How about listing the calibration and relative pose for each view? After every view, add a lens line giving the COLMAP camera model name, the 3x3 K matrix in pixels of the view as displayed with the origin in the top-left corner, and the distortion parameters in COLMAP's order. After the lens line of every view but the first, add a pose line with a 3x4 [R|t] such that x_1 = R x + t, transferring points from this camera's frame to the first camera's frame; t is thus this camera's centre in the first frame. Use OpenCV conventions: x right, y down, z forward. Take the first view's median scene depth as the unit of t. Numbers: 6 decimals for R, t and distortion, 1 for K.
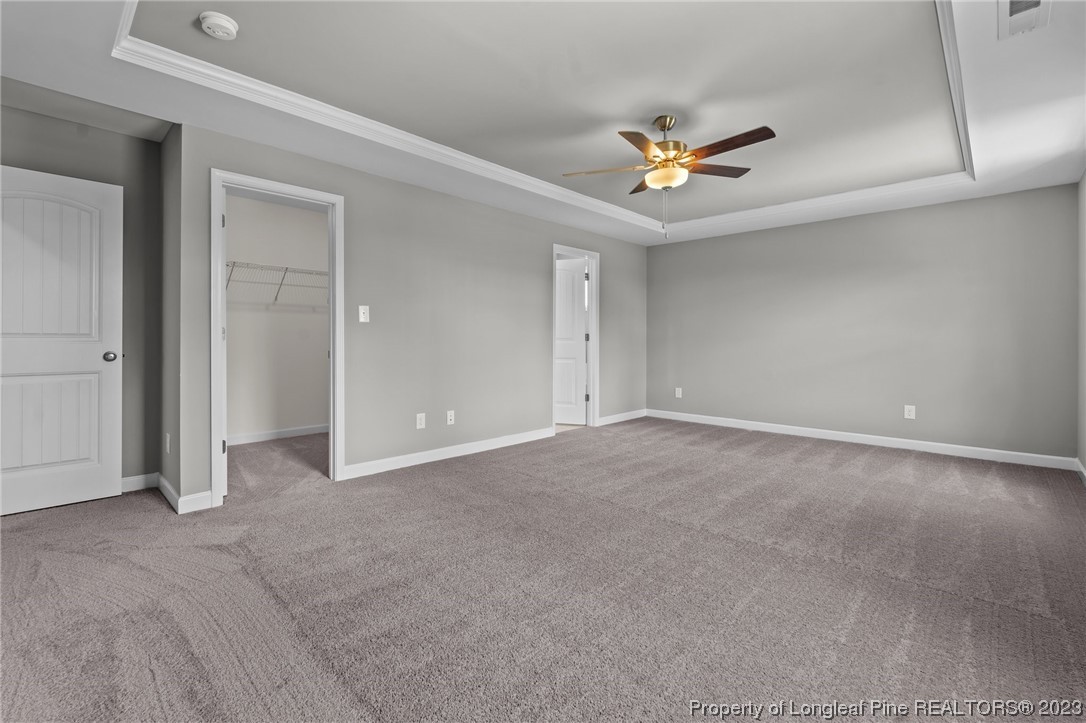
lens RADIAL K [[486.5, 0, 534.1], [0, 486.5, 336.6], [0, 0, 1]] dist [0.001267, 0.000279]
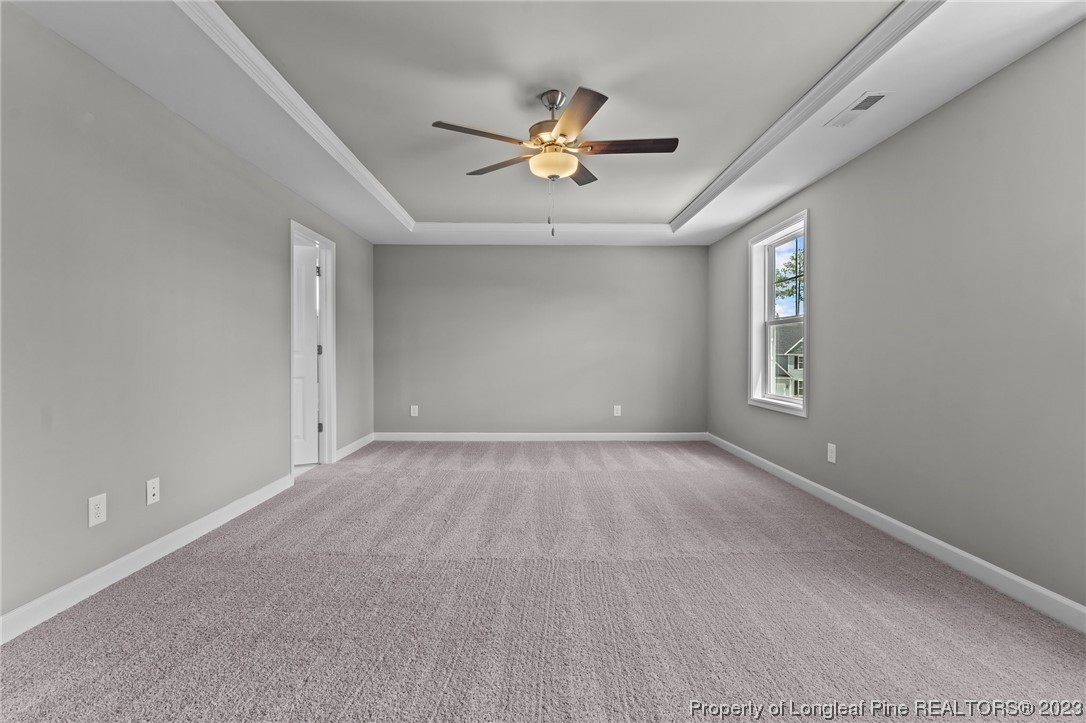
lens RADIAL K [[478.0, 0, 543.0], [0, 478.0, 361.5], [0, 0, 1]] dist [-0.003069, -0.000227]
pose [[0.710772, -0.015319, 0.703255, -0.237550], [-0.003345, 0.999678, 0.025156, -0.000754], [-0.703414, -0.020233, 0.710492, 0.286213]]
